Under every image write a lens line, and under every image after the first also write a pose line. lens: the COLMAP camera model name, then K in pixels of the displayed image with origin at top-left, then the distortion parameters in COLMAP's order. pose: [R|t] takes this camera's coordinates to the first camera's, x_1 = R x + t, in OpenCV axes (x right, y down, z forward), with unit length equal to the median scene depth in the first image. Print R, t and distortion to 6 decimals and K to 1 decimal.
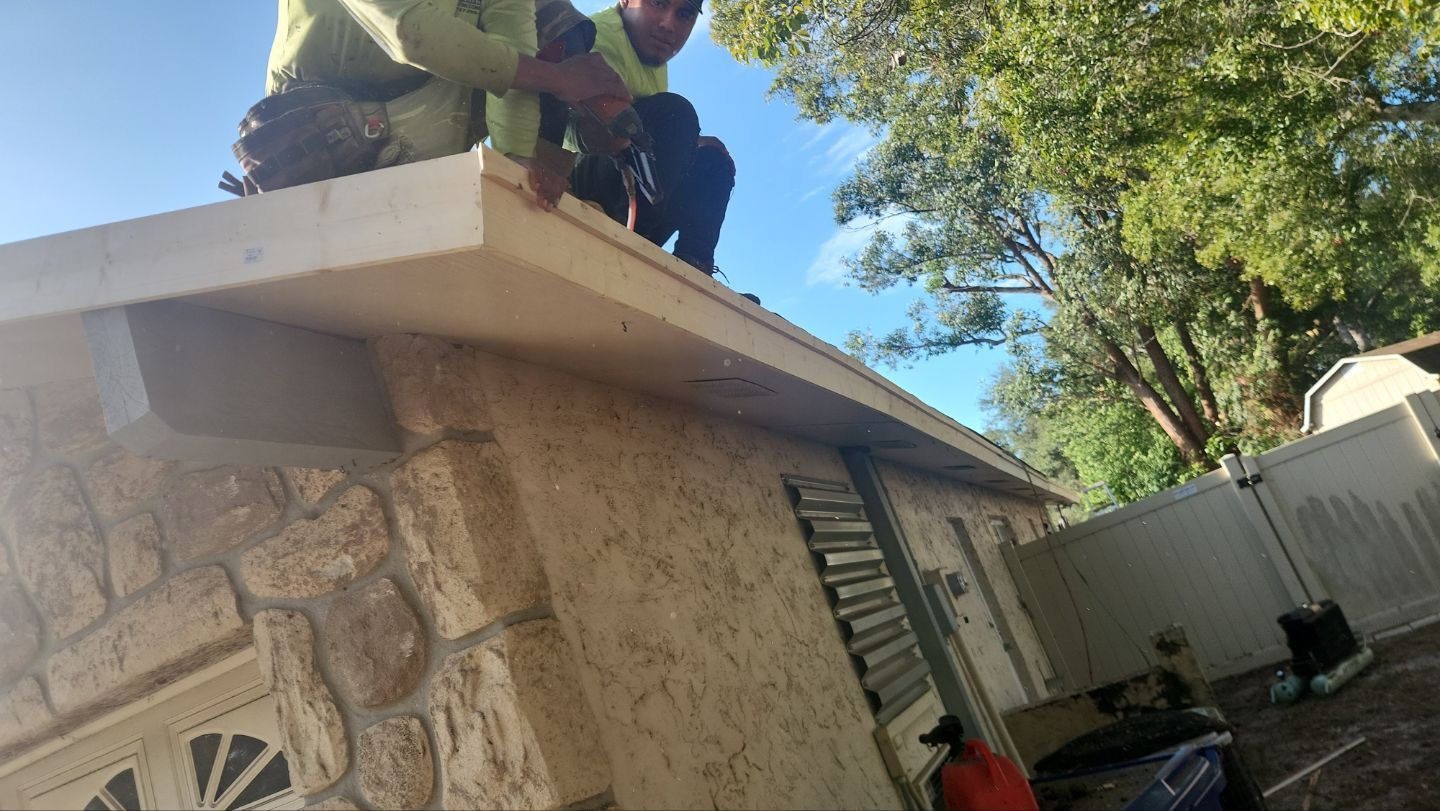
lens RADIAL K [[1035.7, 0, 697.3], [0, 1035.7, 429.7], [0, 0, 1]] dist [0.006080, 0.003440]
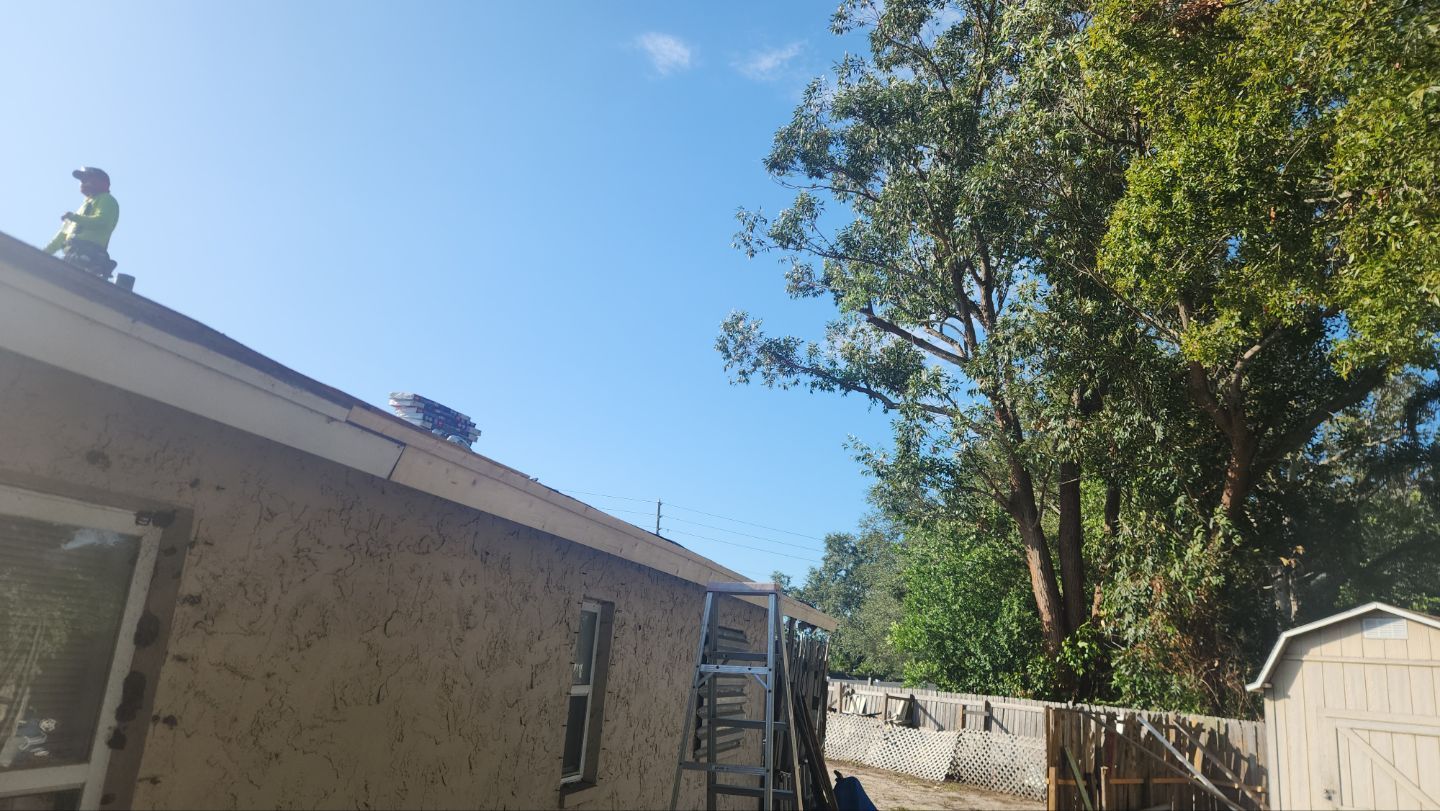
lens RADIAL K [[960.7, 0, 684.9], [0, 960.7, 404.5], [0, 0, 1]] dist [-0.005566, -0.001124]
pose [[0.899442, 0.436967, 0.007961, 0.147692], [-0.436561, 0.899161, -0.030409, 0.005144], [-0.020446, 0.023876, 0.999506, 0.294281]]
